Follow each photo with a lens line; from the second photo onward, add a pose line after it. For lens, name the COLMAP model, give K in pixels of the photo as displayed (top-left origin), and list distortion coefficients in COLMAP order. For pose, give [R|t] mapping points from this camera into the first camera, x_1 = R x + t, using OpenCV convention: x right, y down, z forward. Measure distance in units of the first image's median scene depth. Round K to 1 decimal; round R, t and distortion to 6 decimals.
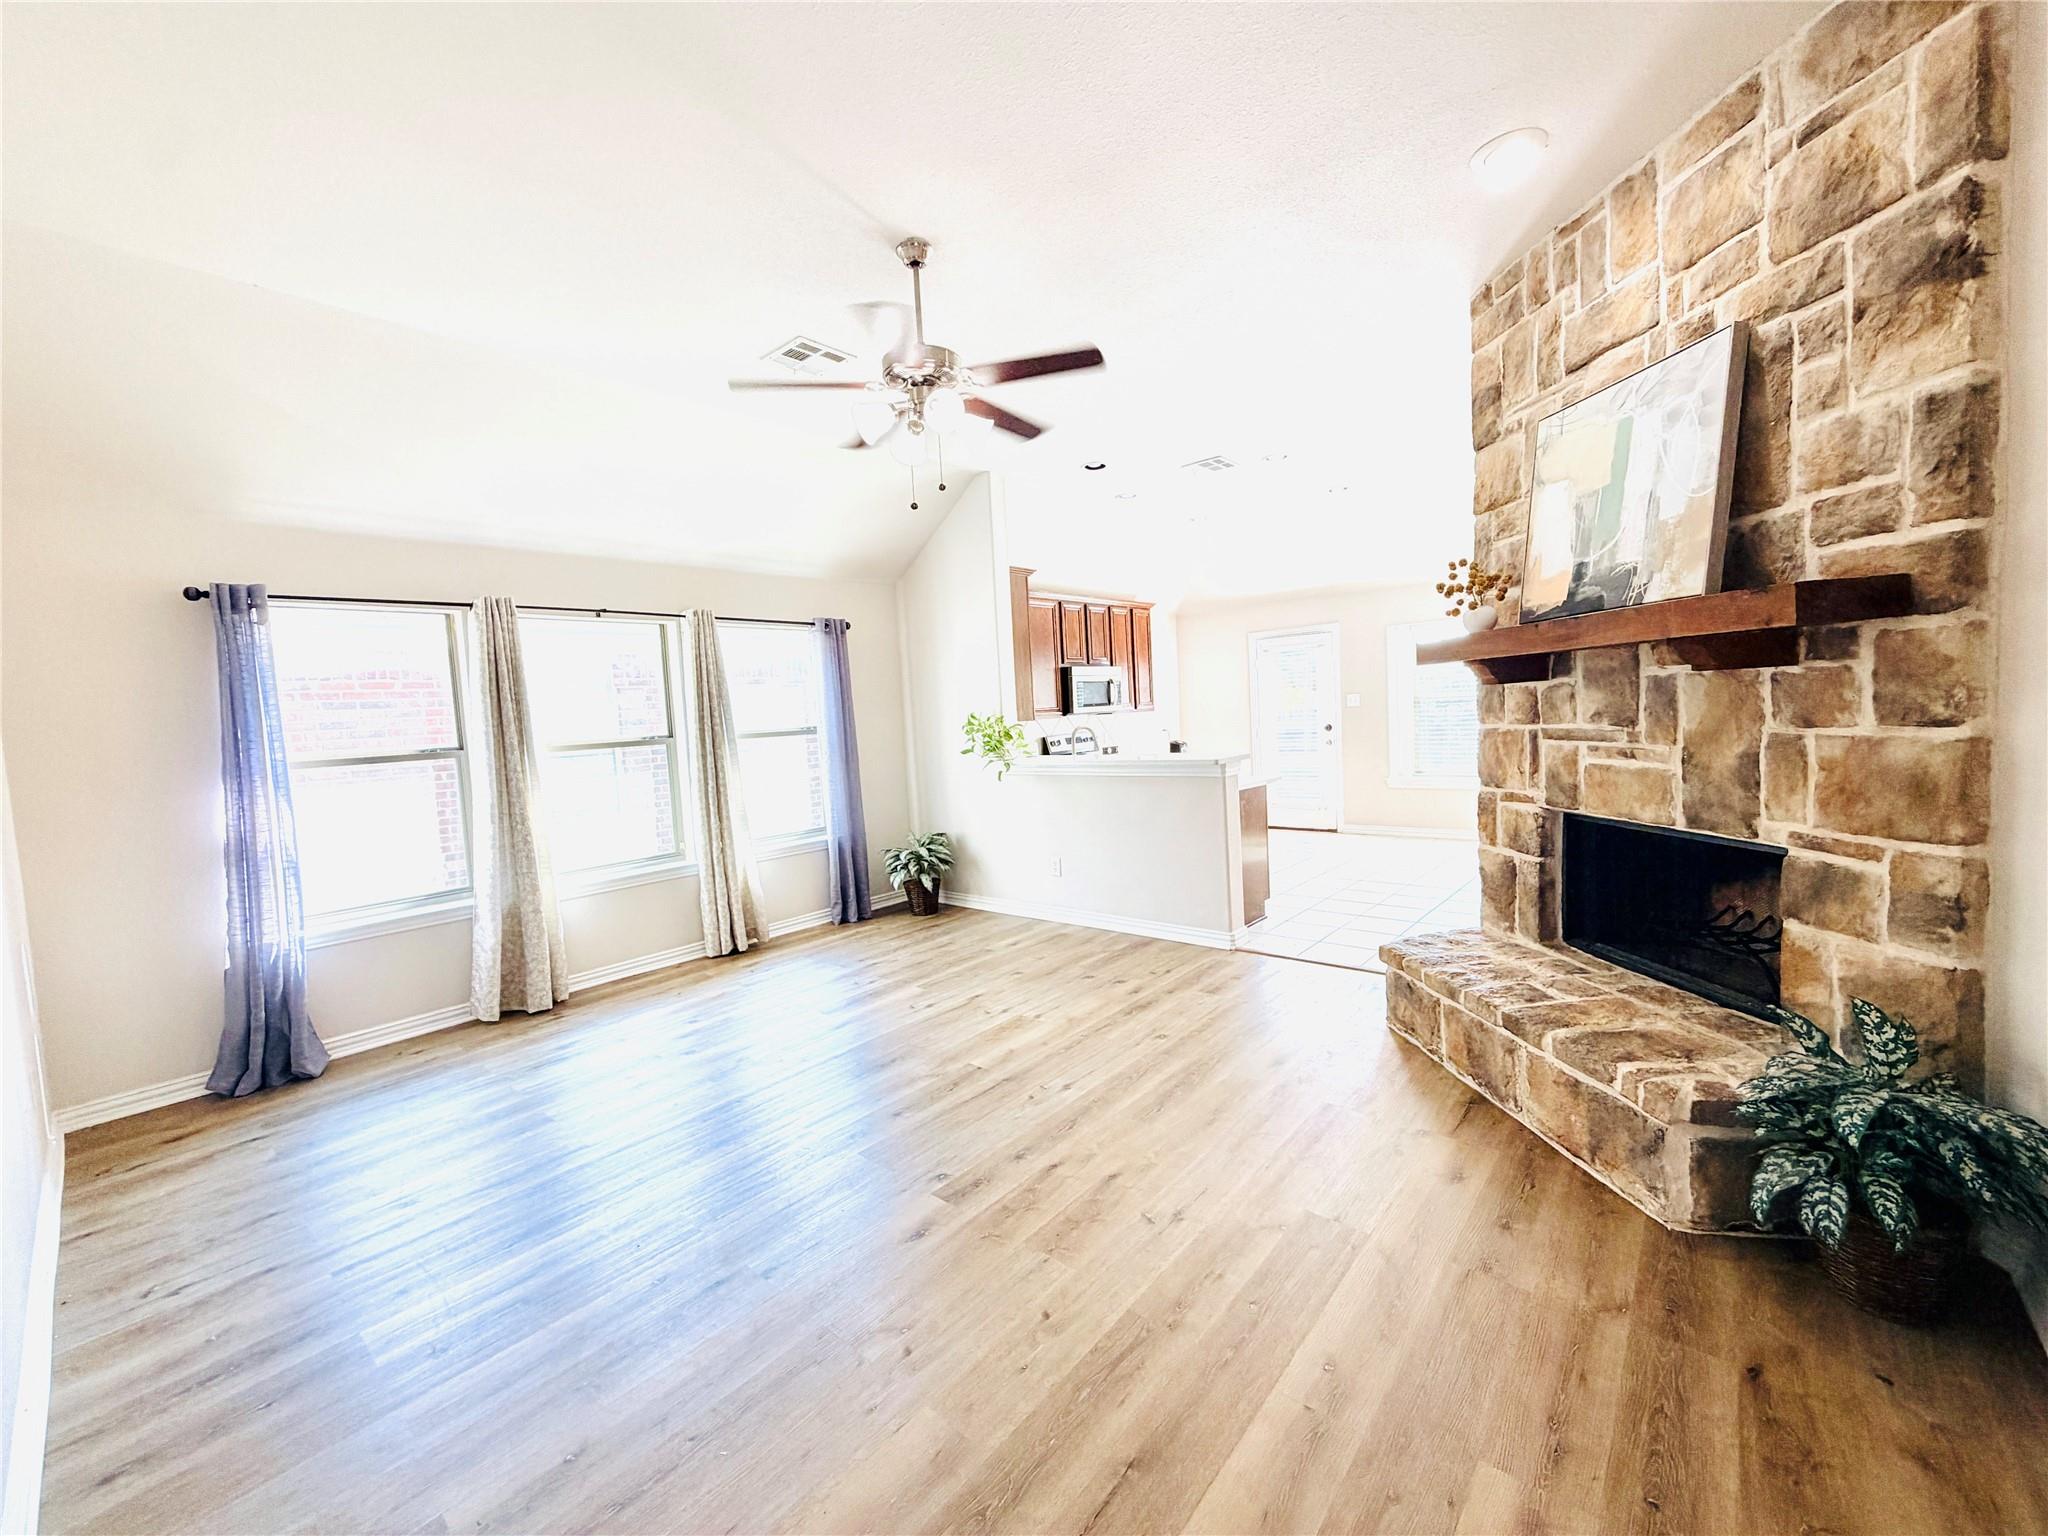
lens RADIAL K [[817.3, 0, 1018.7], [0, 817.3, 769.1], [0, 0, 1]] dist [-0.000145, -0.000280]
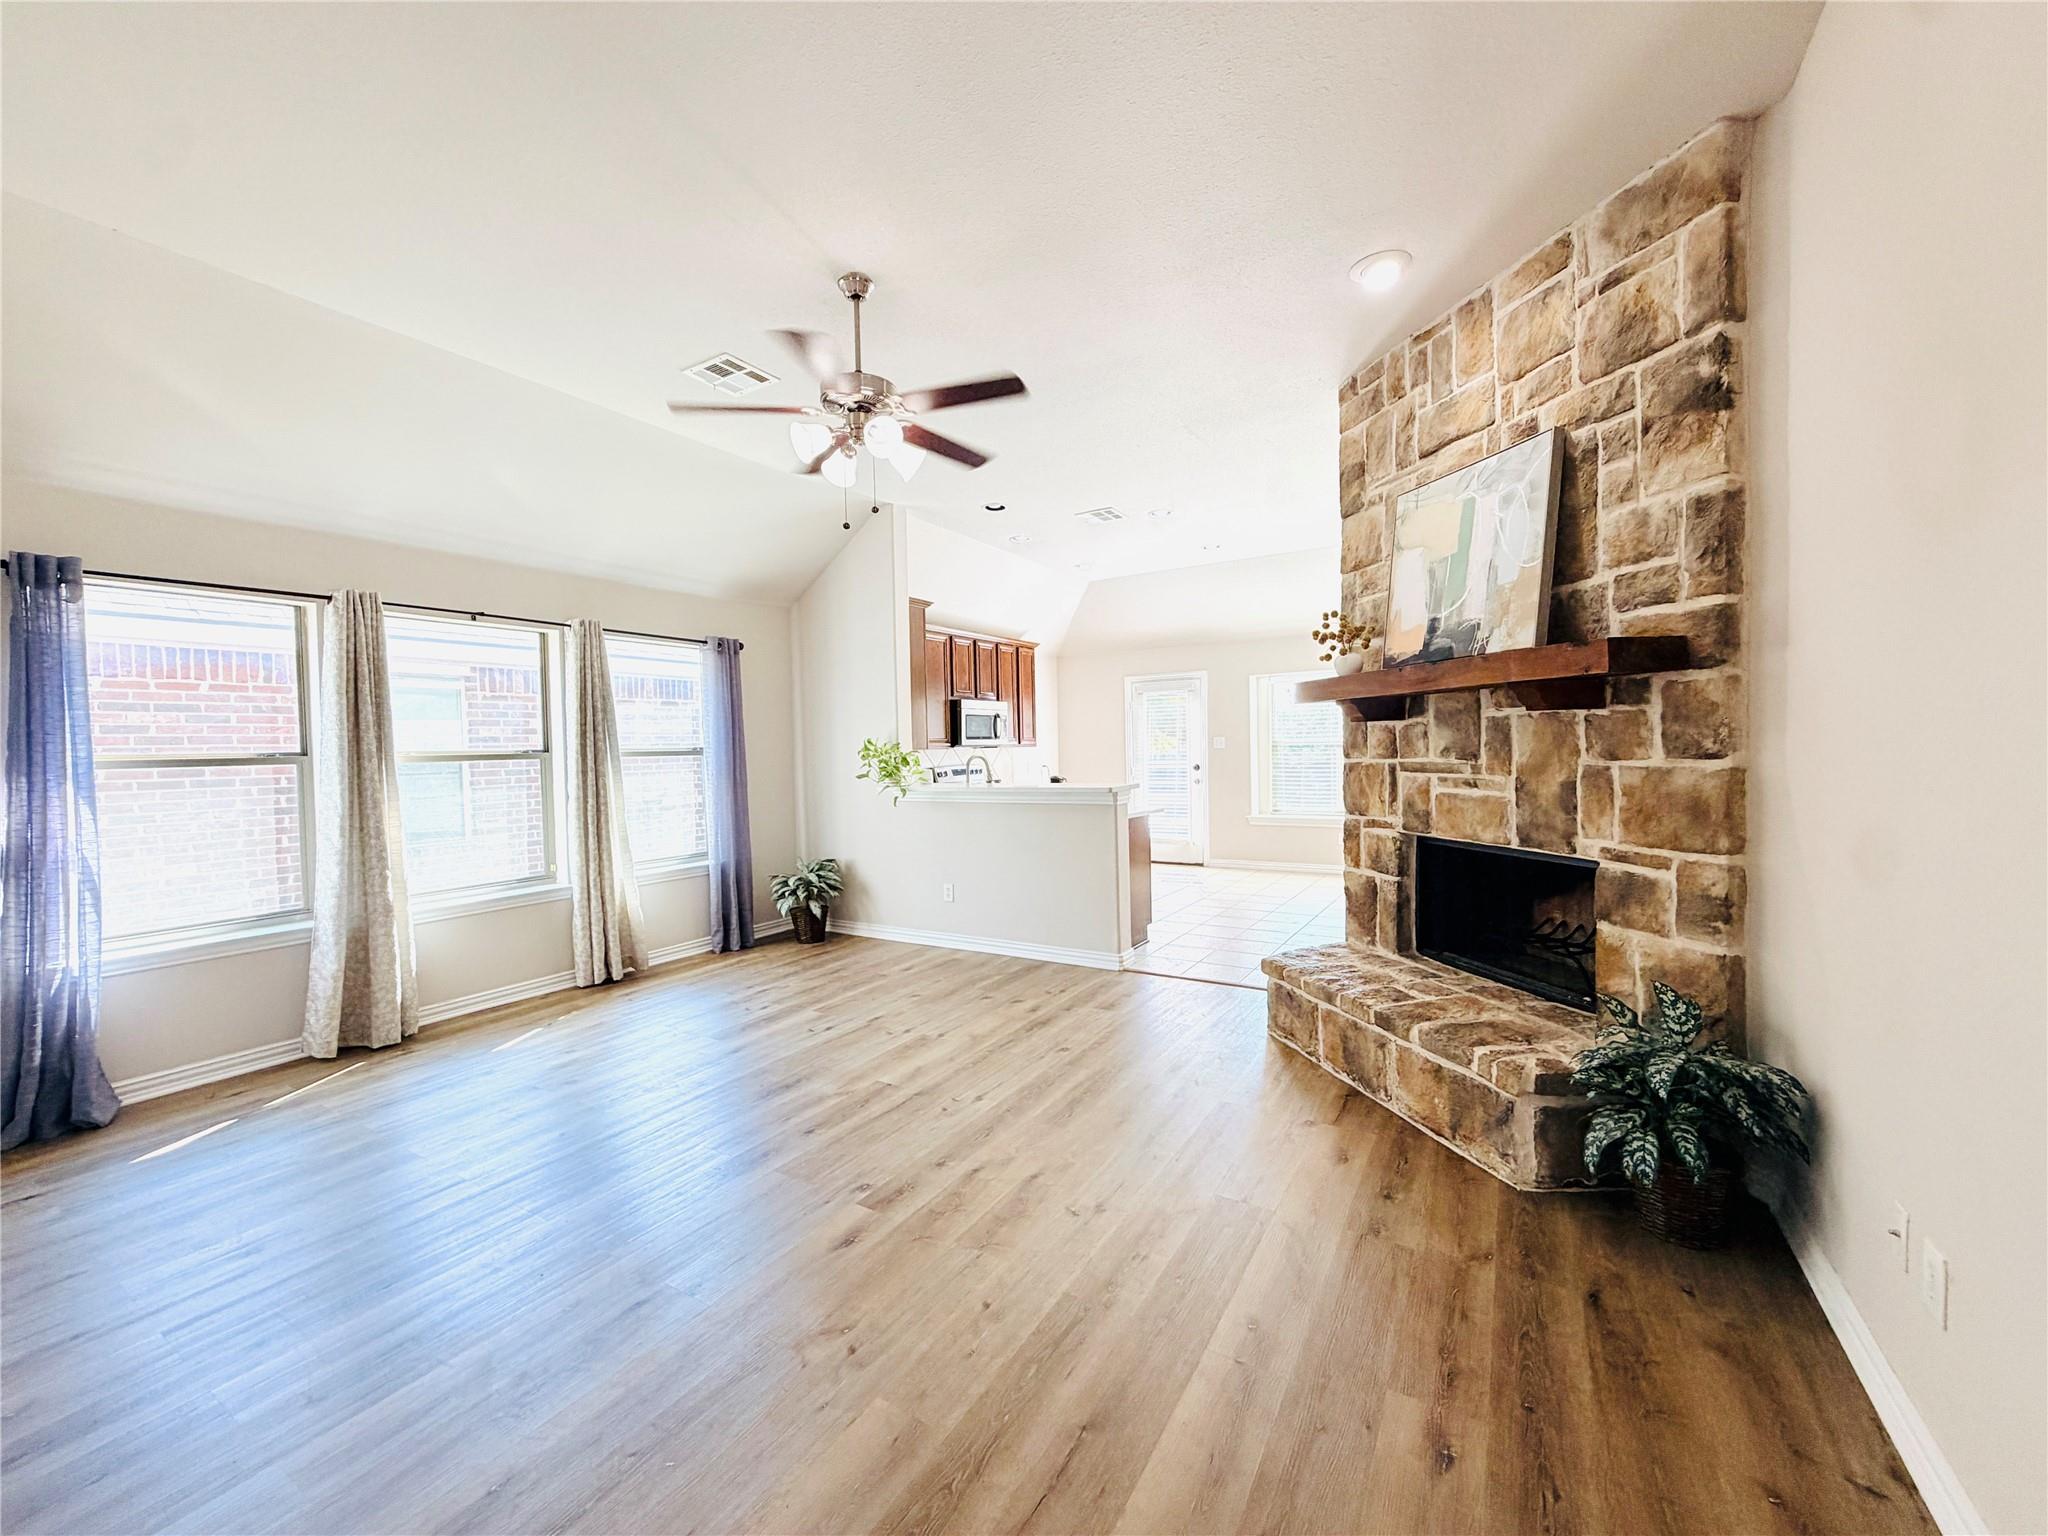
lens RADIAL K [[817.3, 0, 1018.7], [0, 817.3, 769.1], [0, 0, 1]] dist [-0.000145, -0.000280]
pose [[0.985781, 0.028582, 0.165588, -0.075162], [-0.020256, 0.998454, -0.051753, 0.031847], [-0.166812, 0.047663, 0.984836, -0.032101]]
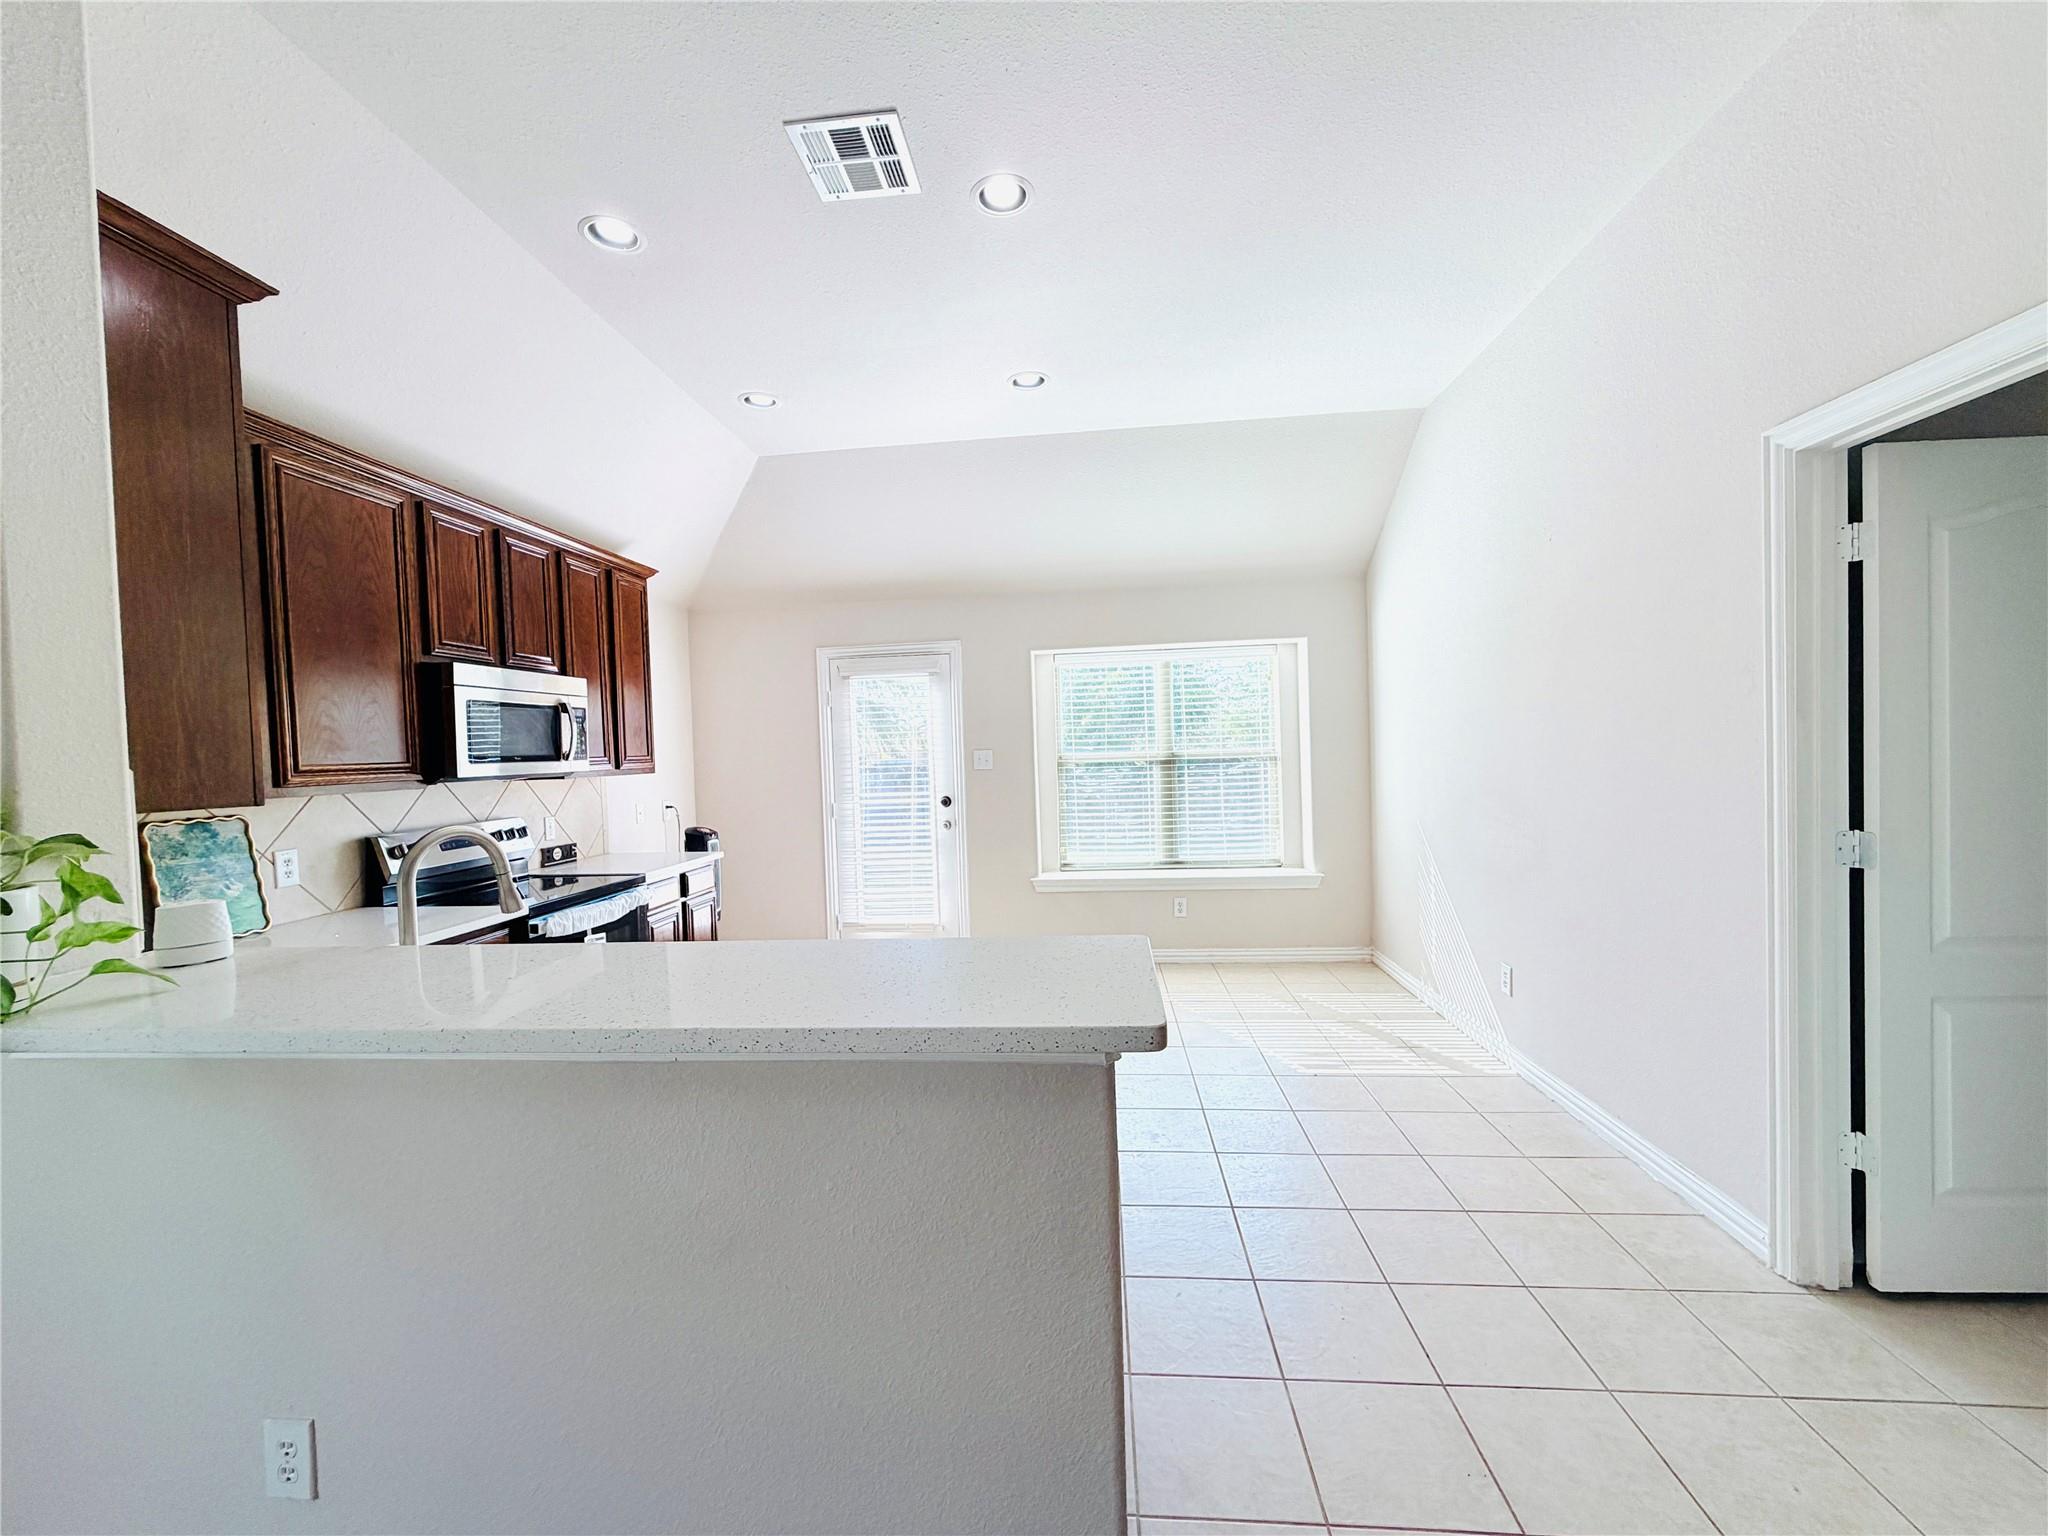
lens RADIAL K [[817.8, 0, 1020.2], [0, 817.8, 768.1], [0, 0, 1]] dist [-0.000648, -0.000394]
pose [[0.809419, 0.012705, 0.587095, 0.137702], [0.031043, 0.997442, -0.064383, -0.095684], [-0.586411, 0.070339, 0.806954, 1.266326]]
